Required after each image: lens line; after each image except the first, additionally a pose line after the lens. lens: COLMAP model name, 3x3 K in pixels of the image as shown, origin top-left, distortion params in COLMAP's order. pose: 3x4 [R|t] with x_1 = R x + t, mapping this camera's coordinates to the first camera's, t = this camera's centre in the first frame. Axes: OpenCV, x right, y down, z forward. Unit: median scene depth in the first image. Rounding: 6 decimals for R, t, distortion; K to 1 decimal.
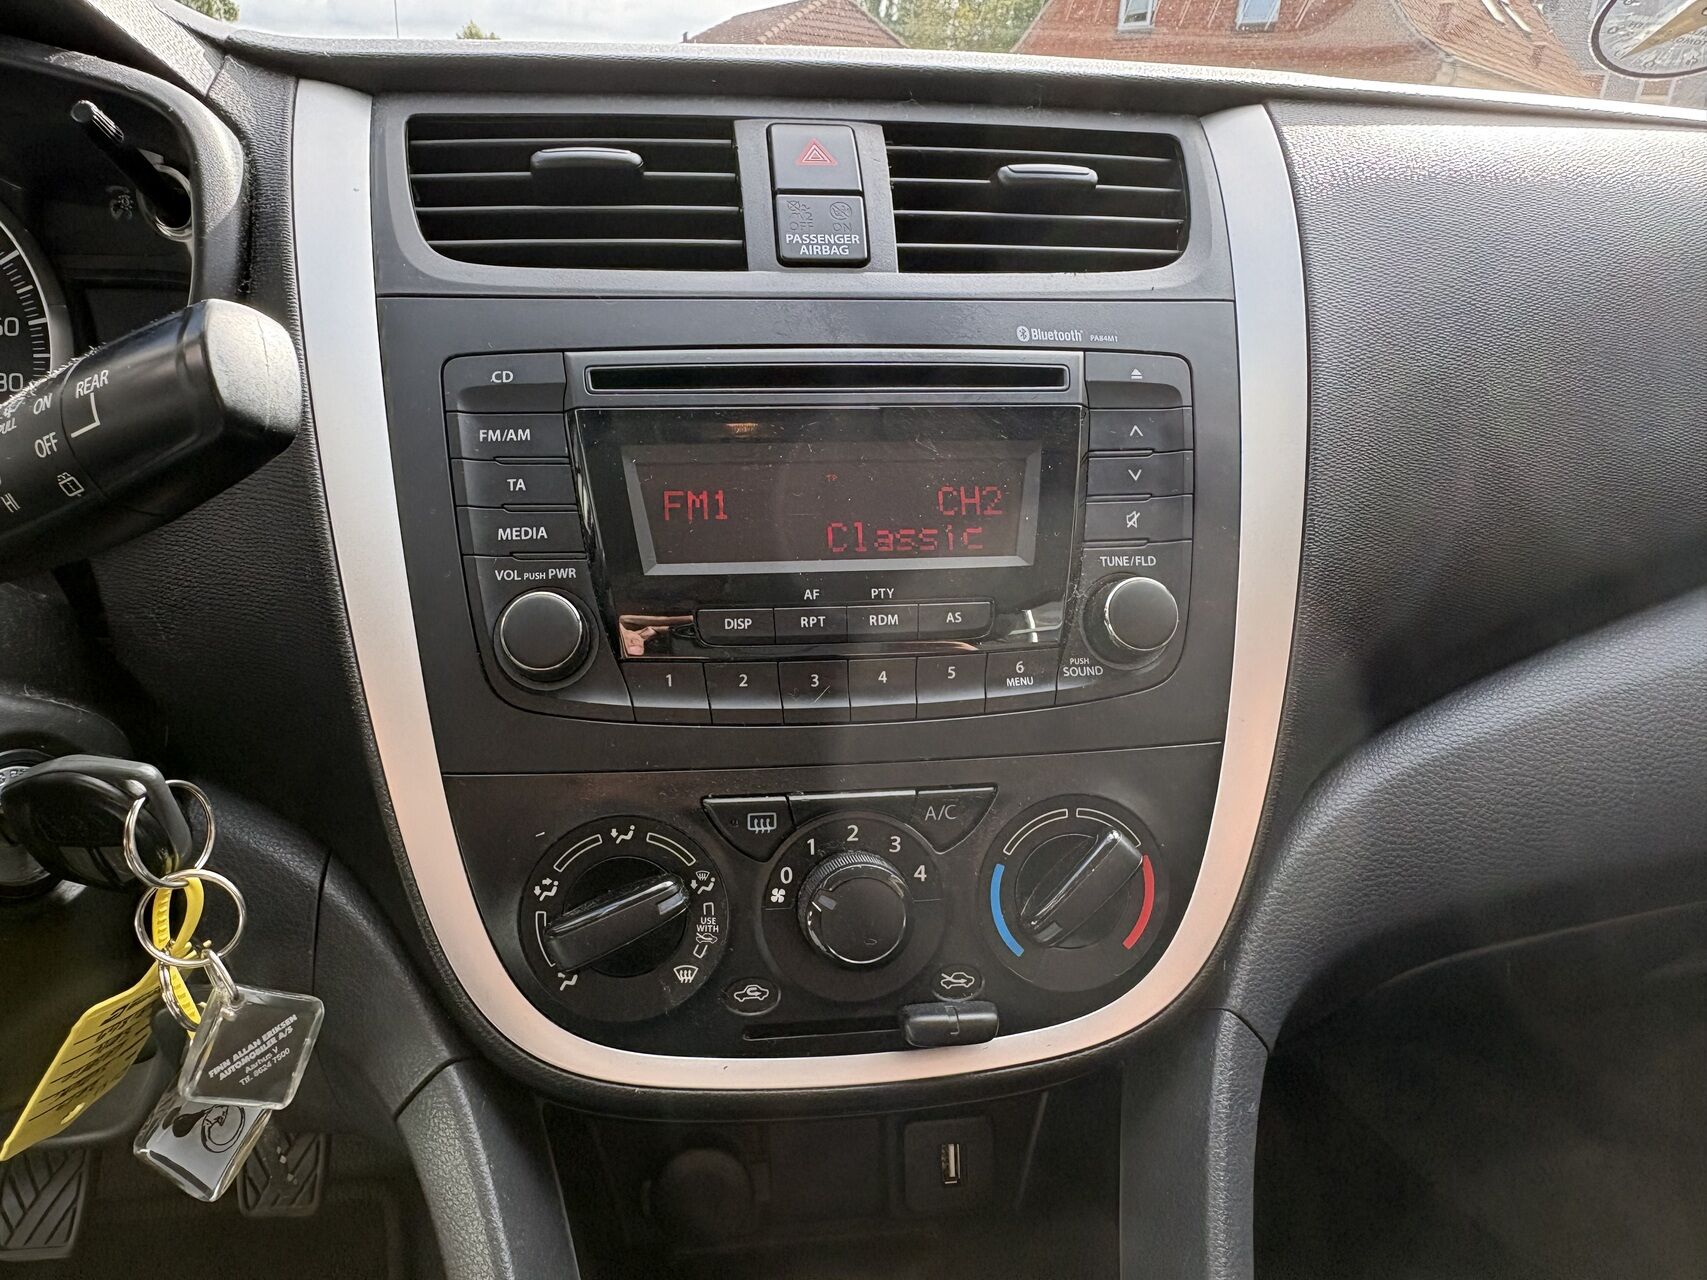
lens RADIAL K [[1194.0, 0, 816.5], [0, 1194.0, 638.8], [0, 0, 1]] dist [0.001335, 0.002415]
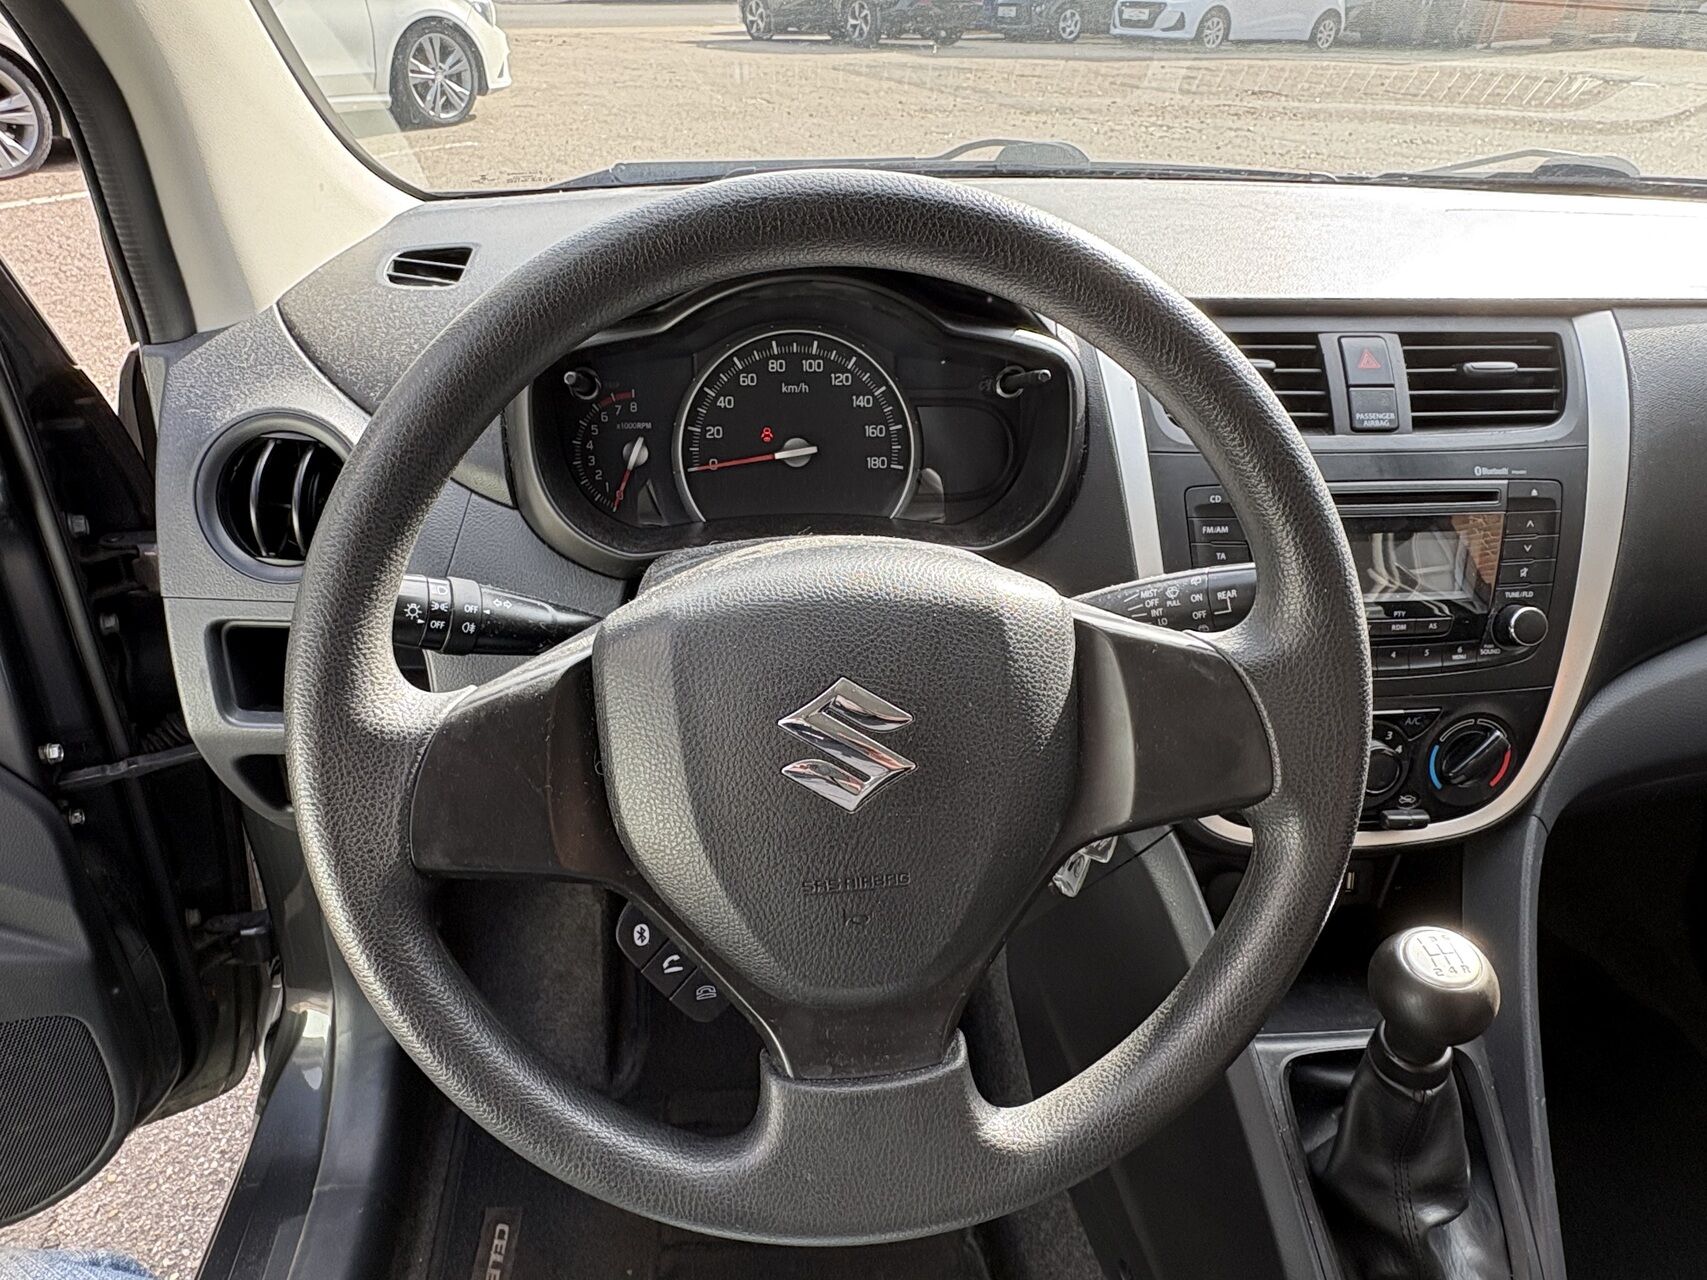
lens RADIAL K [[1094.1, 0, 838.9], [0, 1094.1, 643.8], [0, 0, 1]] dist [-0.008886, 0.007599]
pose [[0.999356, 0.026329, -0.024374, -0.827521], [-0.020371, 0.975595, 0.218630, -0.366567], [0.029535, -0.217993, 0.975503, -0.802542]]
